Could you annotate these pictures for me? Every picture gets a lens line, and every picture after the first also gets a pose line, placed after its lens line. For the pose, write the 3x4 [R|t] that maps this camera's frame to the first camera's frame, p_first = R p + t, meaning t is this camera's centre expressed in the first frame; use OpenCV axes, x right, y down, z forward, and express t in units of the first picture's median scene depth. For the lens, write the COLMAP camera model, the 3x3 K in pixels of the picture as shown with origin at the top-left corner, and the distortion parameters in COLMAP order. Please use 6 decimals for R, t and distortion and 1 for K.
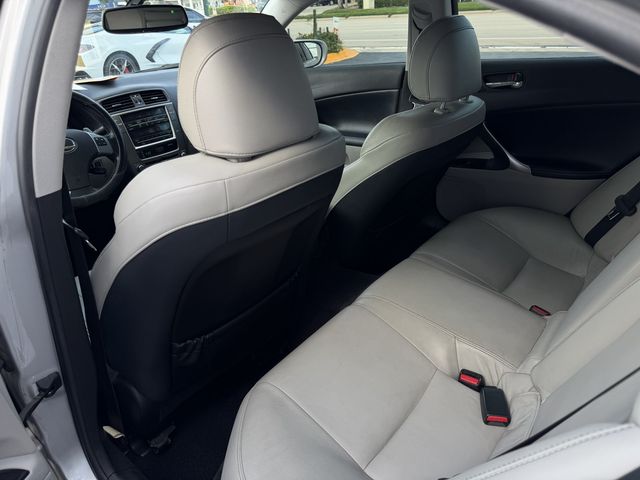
lens RADIAL K [[453.9, 0, 320.0], [0, 453.9, 240.0], [0, 0, 1]] dist [-0.008785, -0.005404]
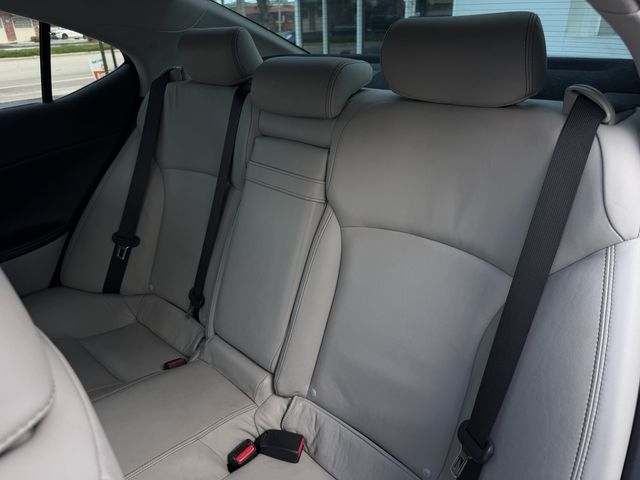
lens RADIAL K [[453.9, 0, 320.0], [0, 453.9, 240.0], [0, 0, 1]] dist [-0.008785, -0.005404]
pose [[0.056596, -0.371638, 0.926651, -0.309562], [0.480230, 0.823851, 0.301079, -0.219765], [-0.875315, 0.427966, 0.225099, 0.489226]]
